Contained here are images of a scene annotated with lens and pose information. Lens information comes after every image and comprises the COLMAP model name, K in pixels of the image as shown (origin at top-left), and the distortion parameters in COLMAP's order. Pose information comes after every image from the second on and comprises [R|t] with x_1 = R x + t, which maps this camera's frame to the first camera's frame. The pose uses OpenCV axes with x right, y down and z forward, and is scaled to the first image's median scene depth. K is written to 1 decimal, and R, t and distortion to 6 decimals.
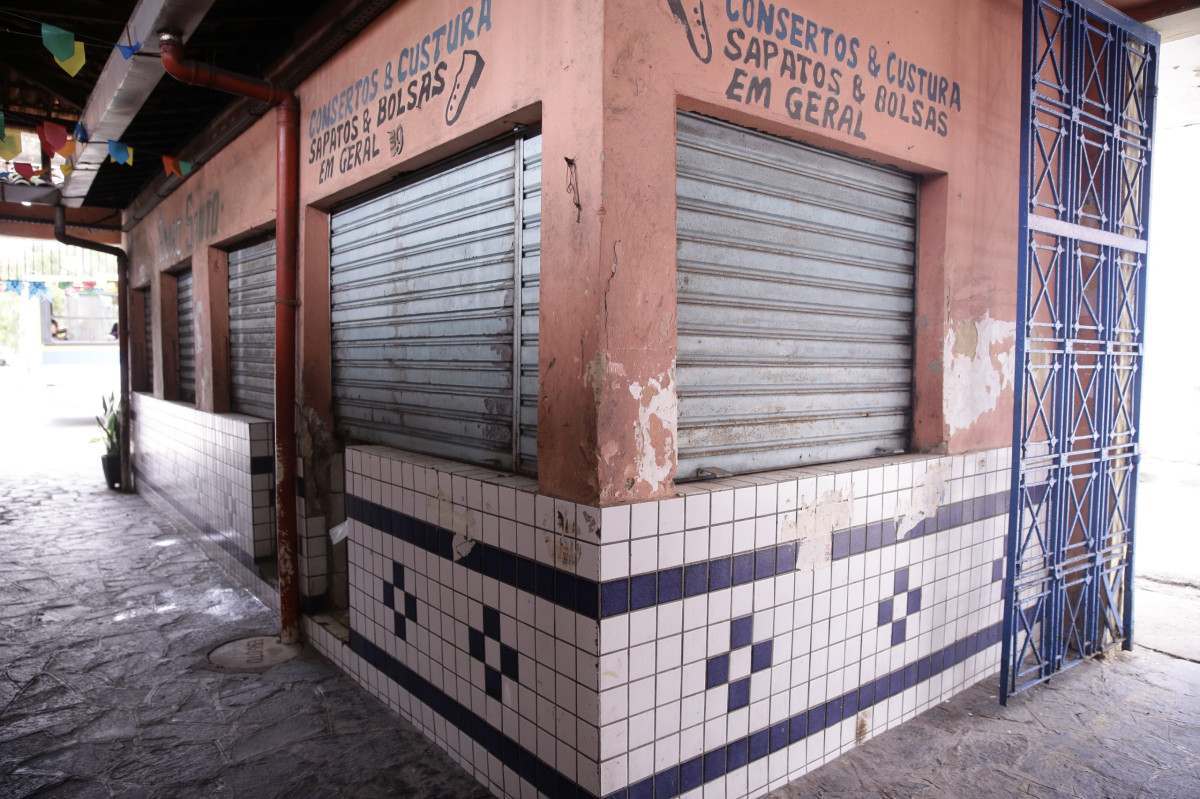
lens RADIAL K [[799.4, 0, 621.4], [0, 799.4, 404.9], [0, 0, 1]] dist [-0.095116, 0.069061]
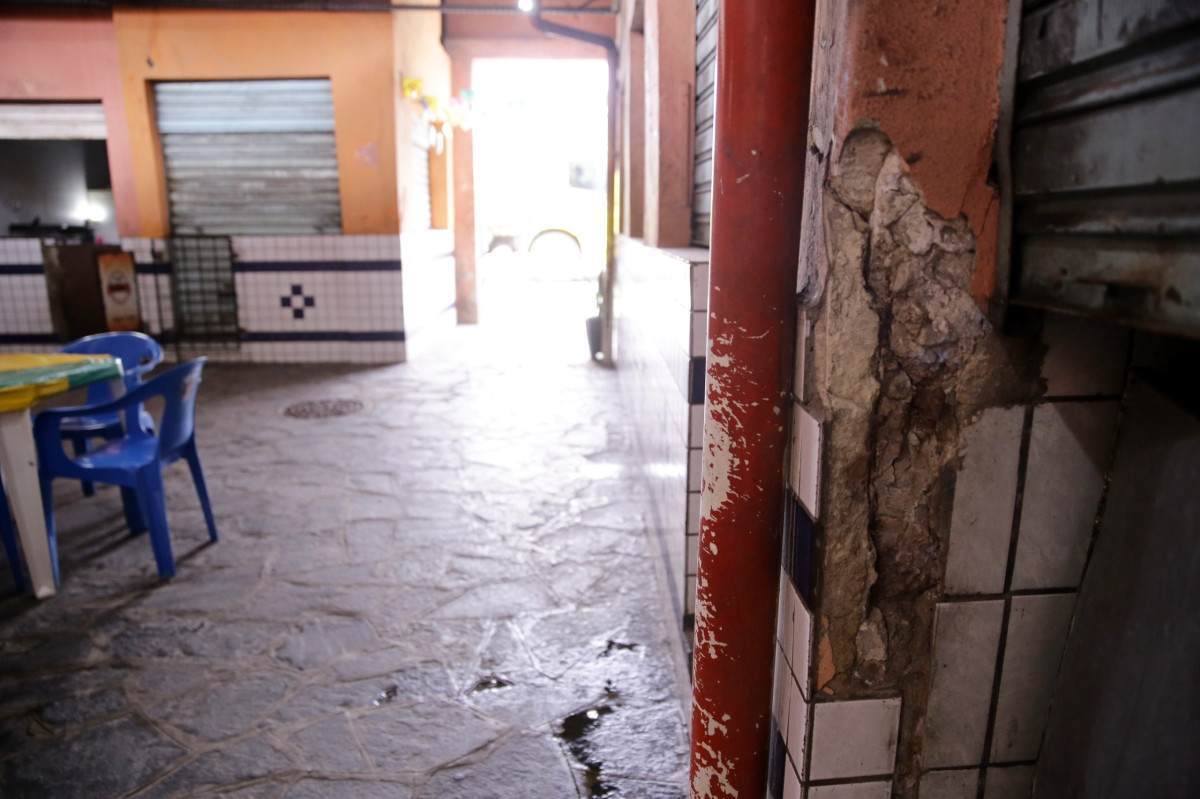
lens RADIAL K [[799.4, 0, 621.4], [0, 799.4, 404.9], [0, 0, 1]] dist [-0.095116, 0.069061]
pose [[0.796936, 0.132061, -0.589451, -0.258142], [-0.038387, 0.984909, 0.168761, 0.025913], [0.602842, -0.111864, 0.789979, 0.640146]]
